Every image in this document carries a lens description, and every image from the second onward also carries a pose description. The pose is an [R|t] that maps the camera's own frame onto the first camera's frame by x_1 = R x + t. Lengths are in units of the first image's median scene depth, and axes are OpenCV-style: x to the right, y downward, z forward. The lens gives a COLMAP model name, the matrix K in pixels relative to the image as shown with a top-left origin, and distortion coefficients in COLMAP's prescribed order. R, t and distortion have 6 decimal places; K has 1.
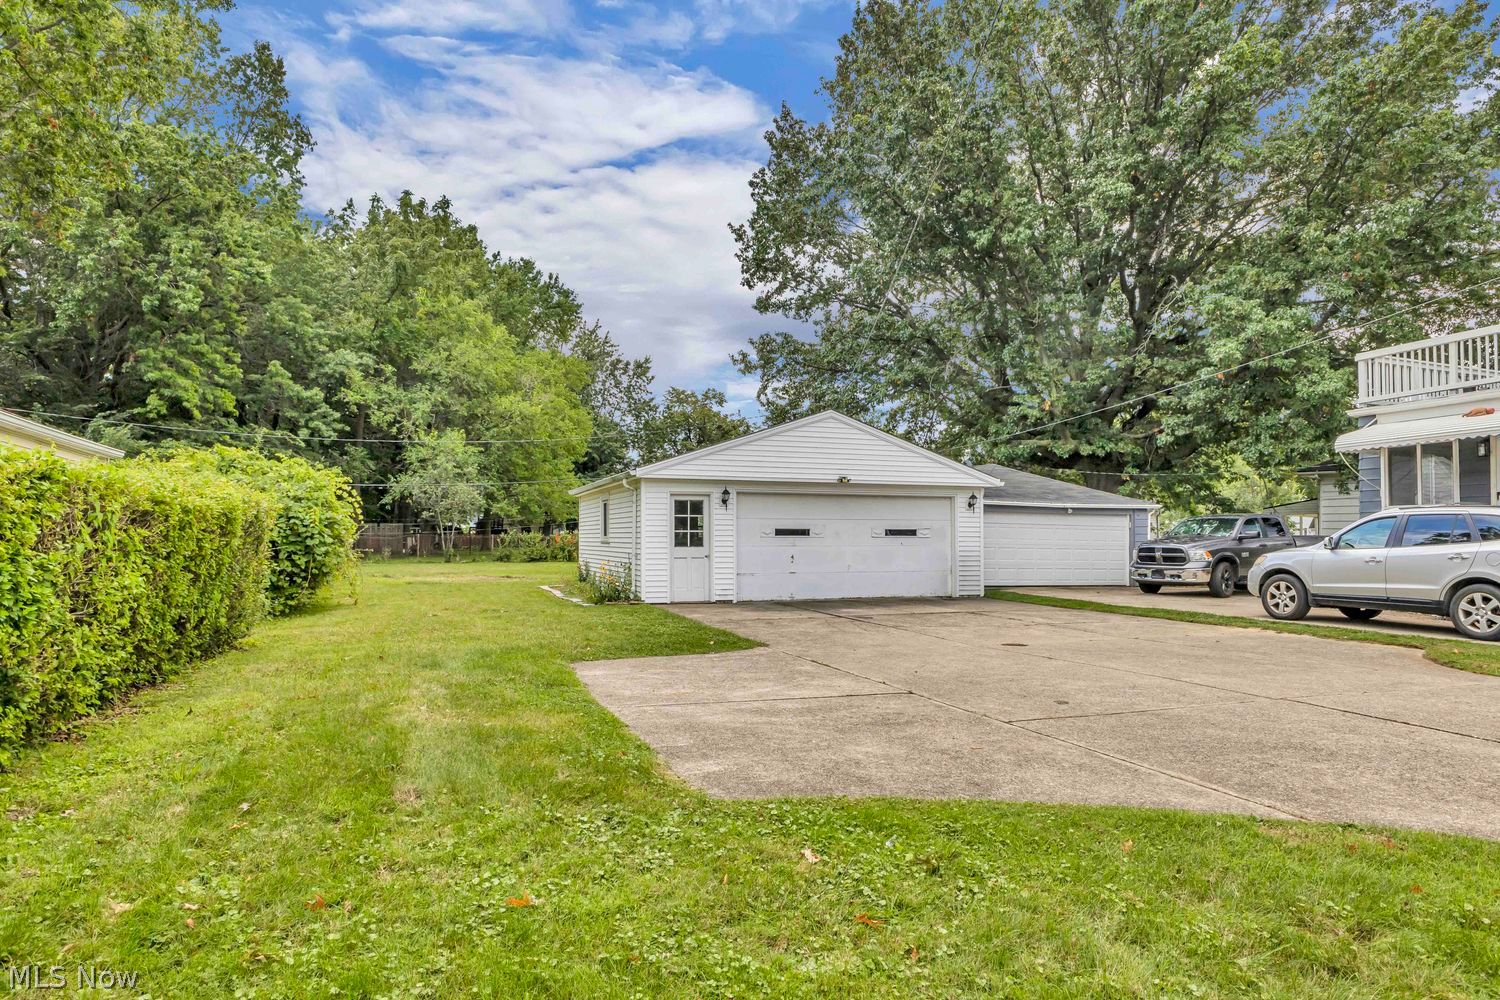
lens RADIAL K [[832.1, 0, 712.9], [0, 832.1, 500.6], [0, 0, 1]] dist [-0.002653, -0.000397]
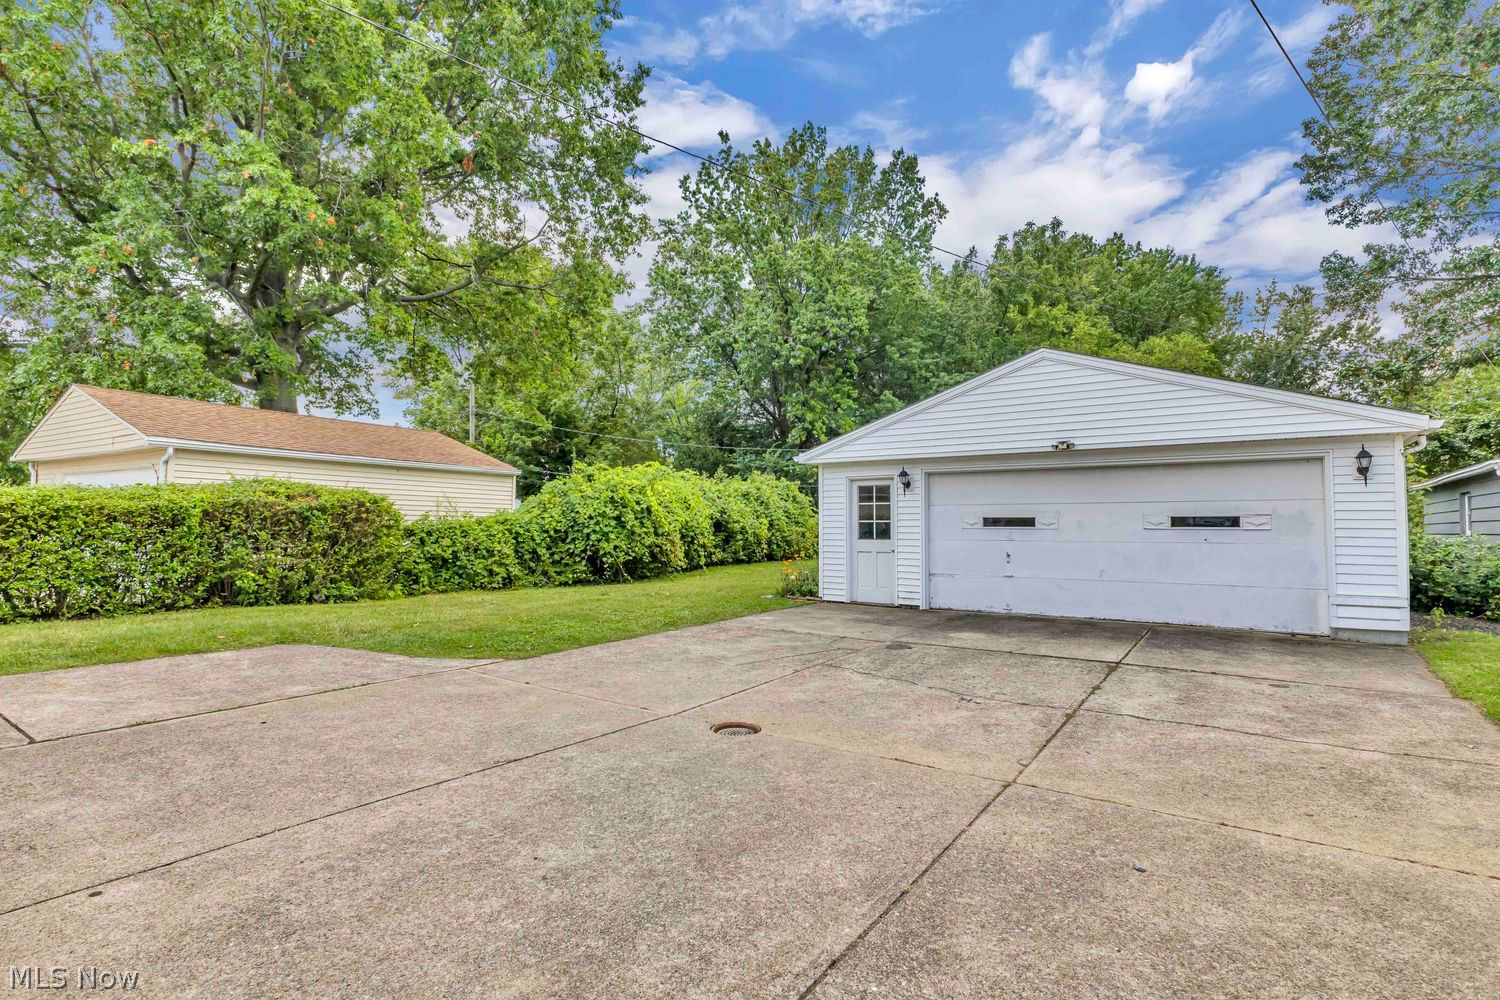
lens RADIAL K [[663.8, 0, 750.0], [0, 663.8, 500.0], [0, 0, 1]] dist [0.000985, 0.000030]
pose [[0.618227, -0.027816, -0.785507, 0.400478], [0.034631, 0.999367, -0.008133, 0.014426], [0.785236, -0.022175, 0.618799, 0.431688]]
